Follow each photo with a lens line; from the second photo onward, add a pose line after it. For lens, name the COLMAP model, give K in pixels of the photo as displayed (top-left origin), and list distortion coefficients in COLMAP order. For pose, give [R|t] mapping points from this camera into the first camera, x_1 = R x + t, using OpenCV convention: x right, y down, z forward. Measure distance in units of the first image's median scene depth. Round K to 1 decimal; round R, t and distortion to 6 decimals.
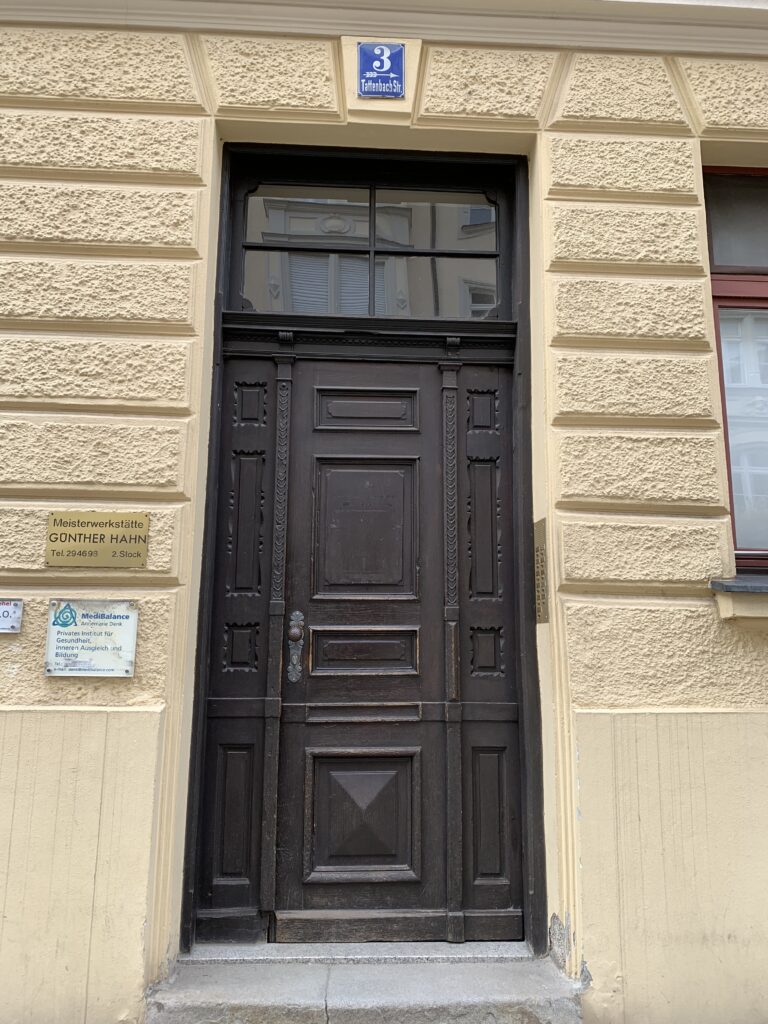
lens RADIAL K [[773.5, 0, 404.2], [0, 773.5, 498.2], [0, 0, 1]] dist [0.027789, -0.031149]
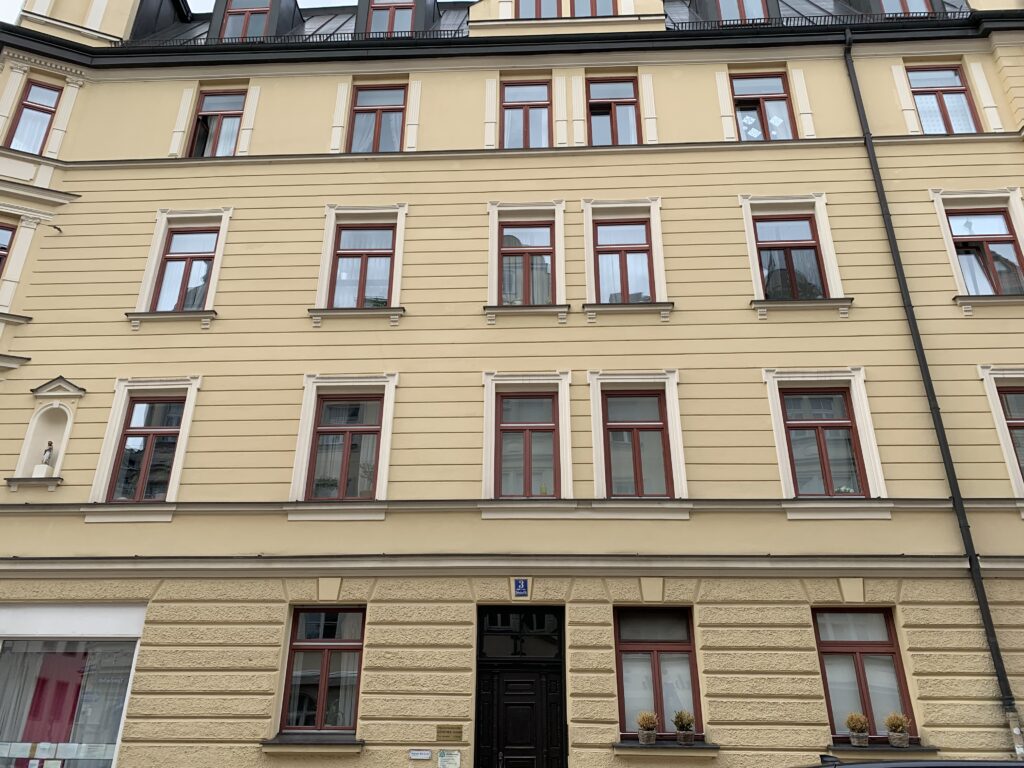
lens RADIAL K [[773.5, 0, 511.5], [0, 773.5, 391.3], [0, 0, 1]] dist [0.027789, -0.031149]
pose [[0.993440, -0.048382, -0.103619, 0.360534], [0.020402, 0.966542, -0.255698, -0.540631], [0.112524, 0.251906, 0.961188, -2.834852]]
